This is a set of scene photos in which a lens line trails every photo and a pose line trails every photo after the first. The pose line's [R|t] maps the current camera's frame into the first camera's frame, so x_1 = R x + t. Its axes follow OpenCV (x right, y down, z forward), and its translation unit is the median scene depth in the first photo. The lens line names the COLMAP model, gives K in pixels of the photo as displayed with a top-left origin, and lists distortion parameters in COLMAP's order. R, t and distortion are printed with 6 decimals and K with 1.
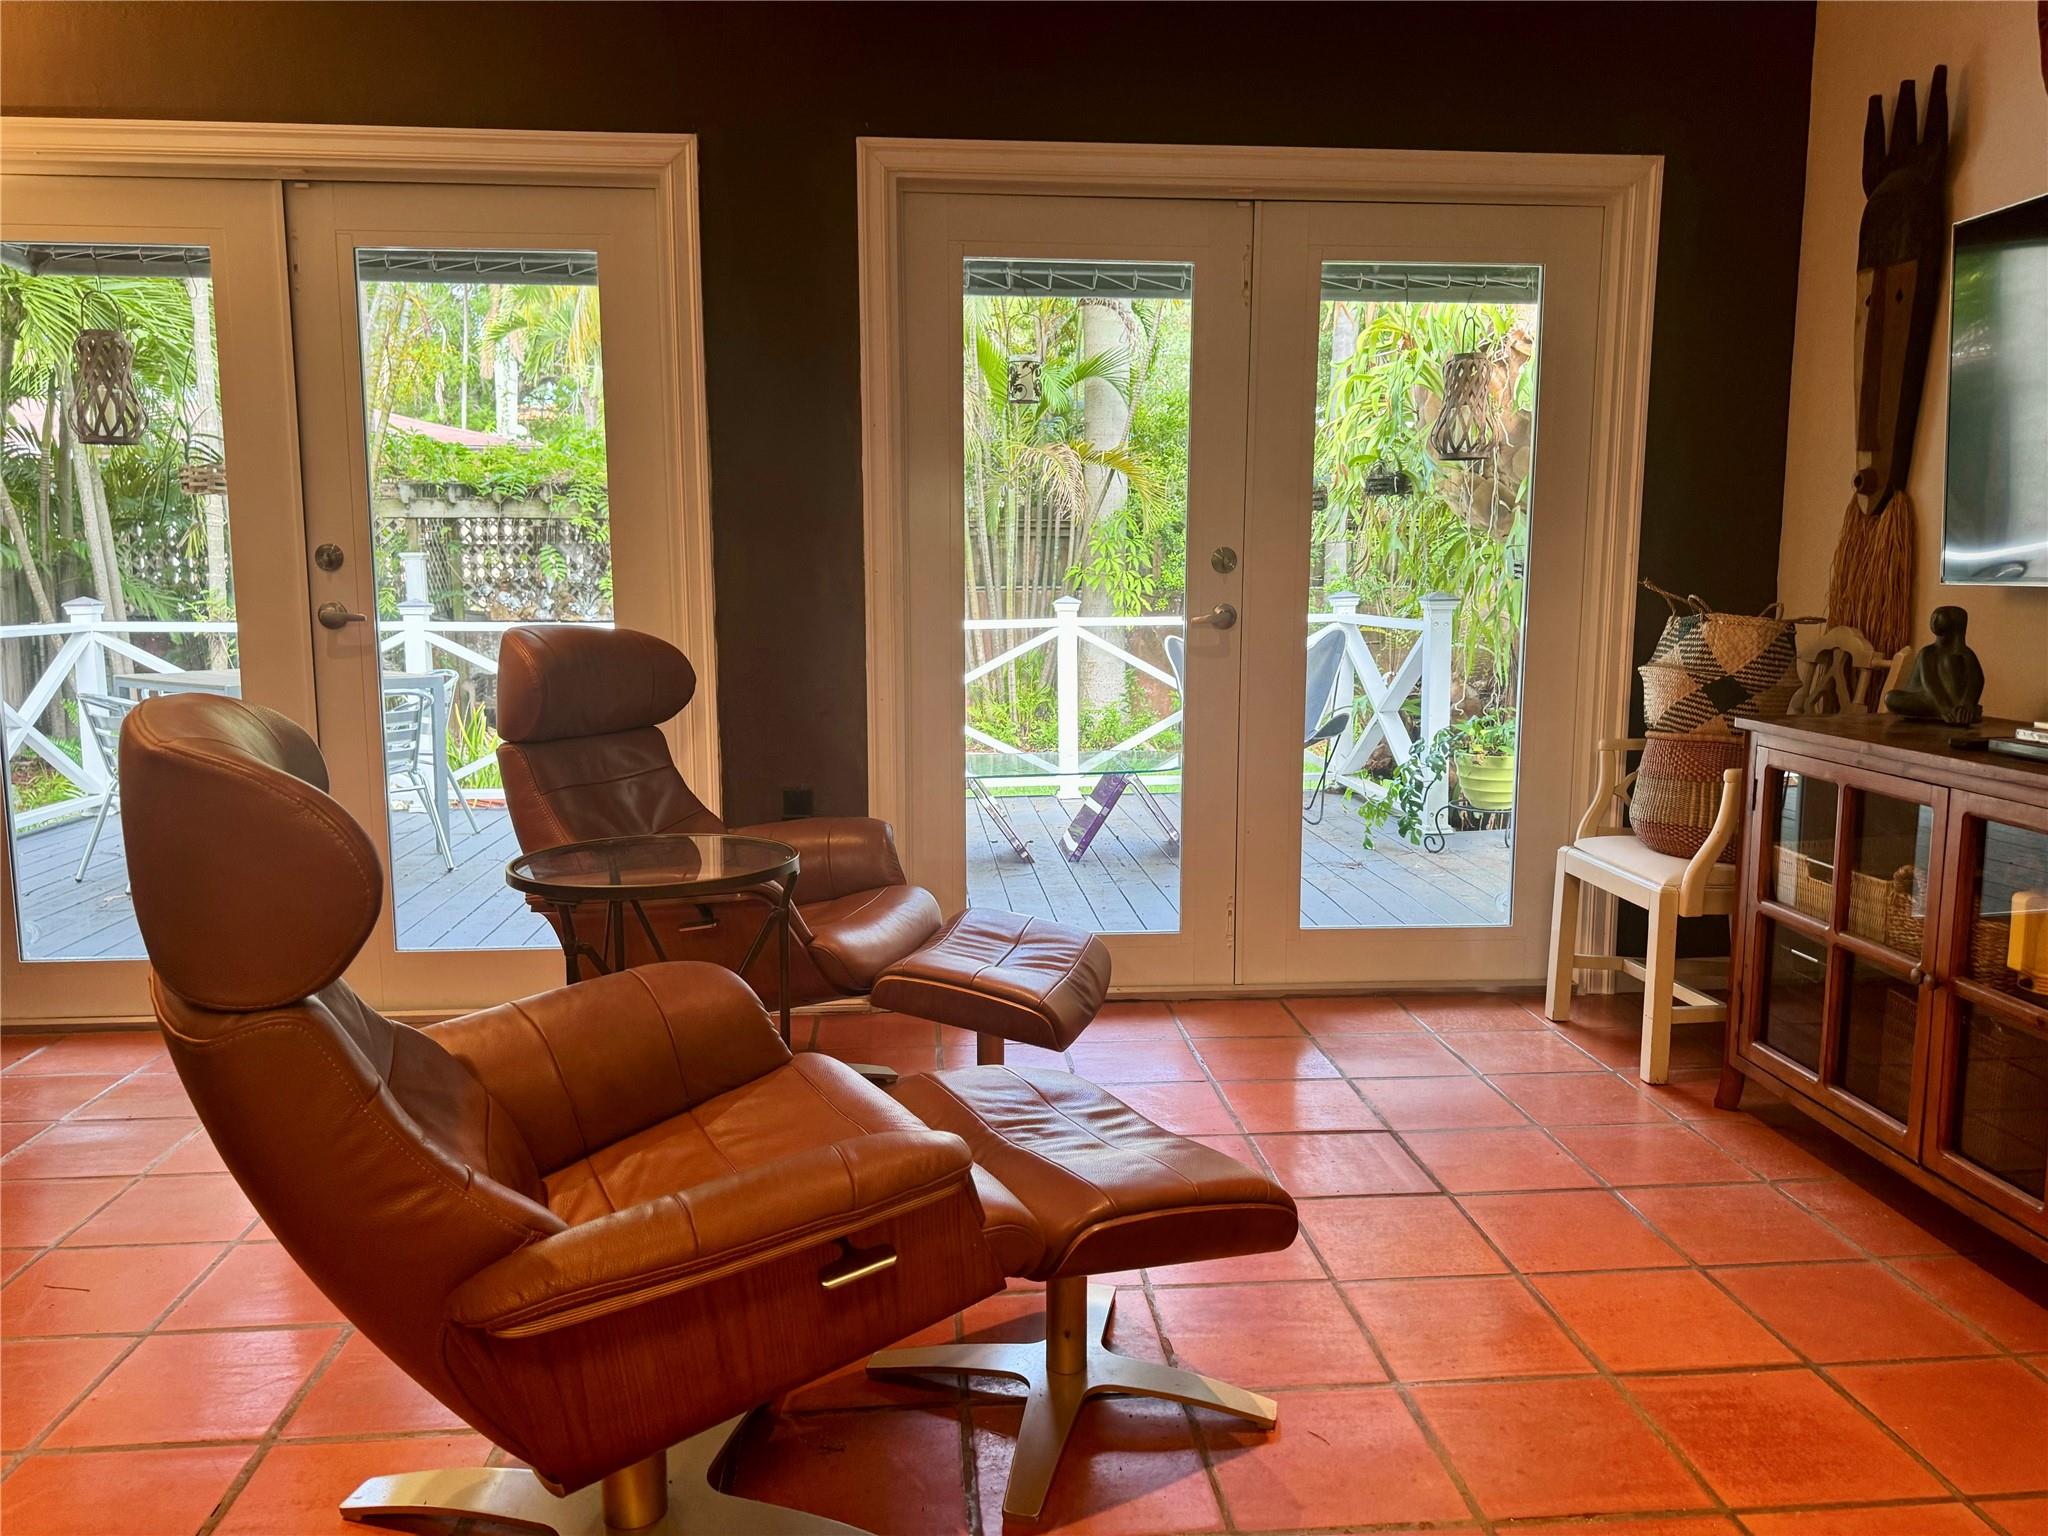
lens RADIAL K [[1442.8, 0, 912.6], [0, 1442.8, 757.2], [0, 0, 1]] dist [-0.038007, -0.001575]
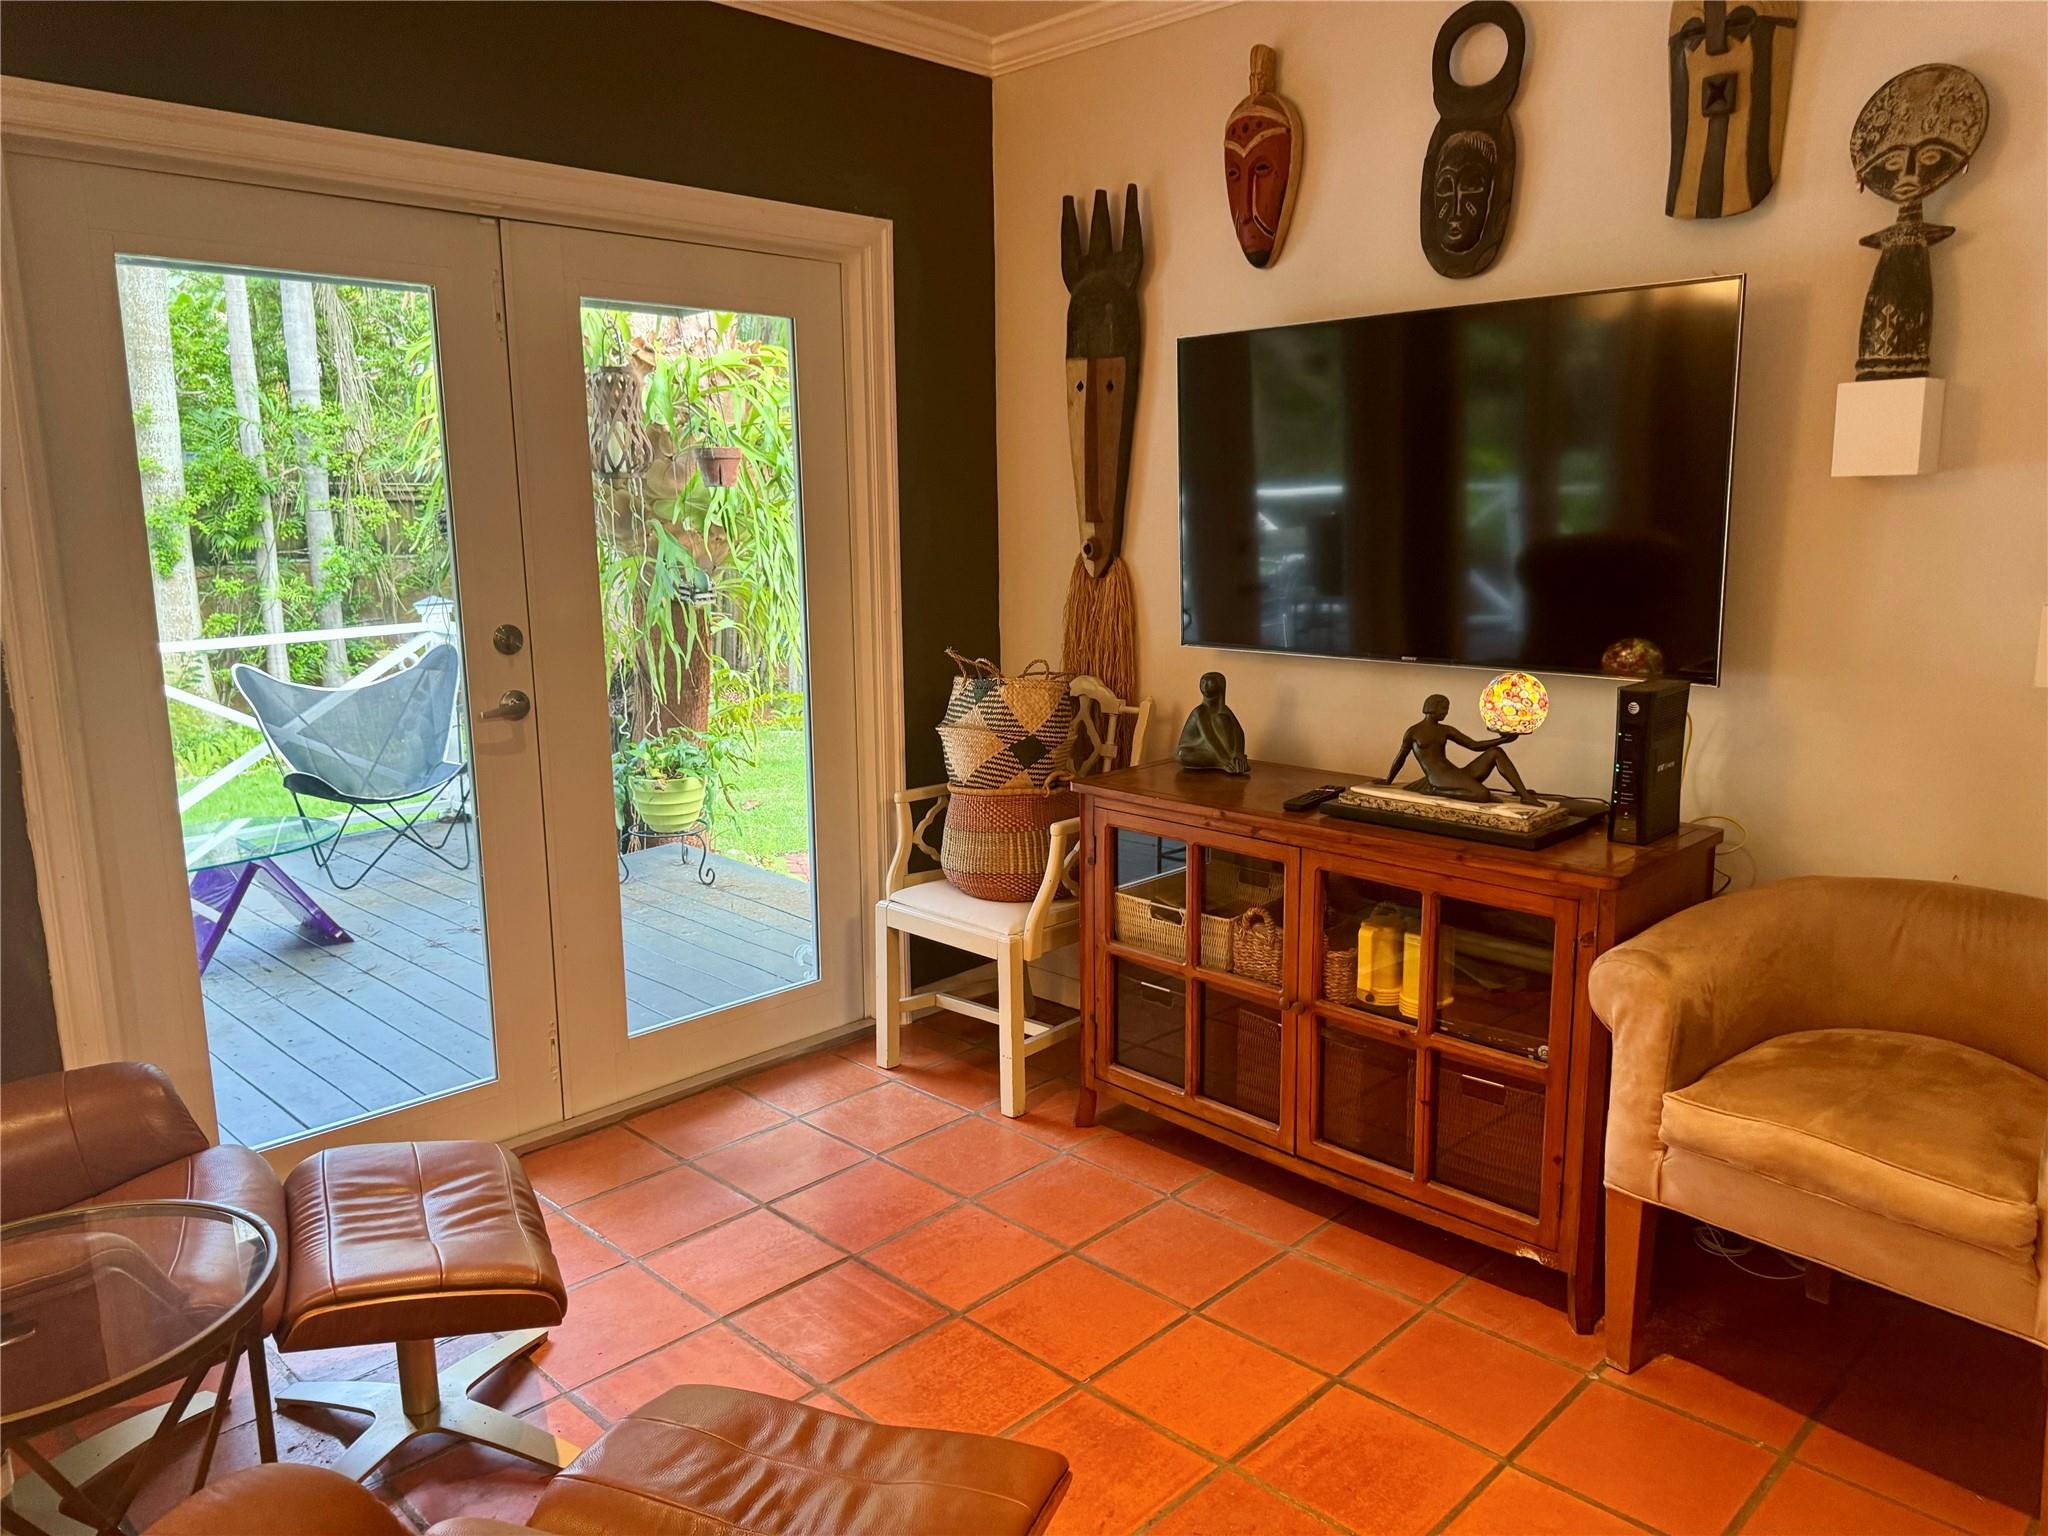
lens RADIAL K [[1452.6, 0, 1024.0], [0, 1452.6, 768.0], [0, 0, 1]] dist [0.076866, -0.063729]
pose [[0.719087, -0.124721, 0.683636, -0.199763], [0.095844, 0.992161, 0.080193, -0.122060], [-0.688279, 0.007856, 0.725404, 0.190842]]
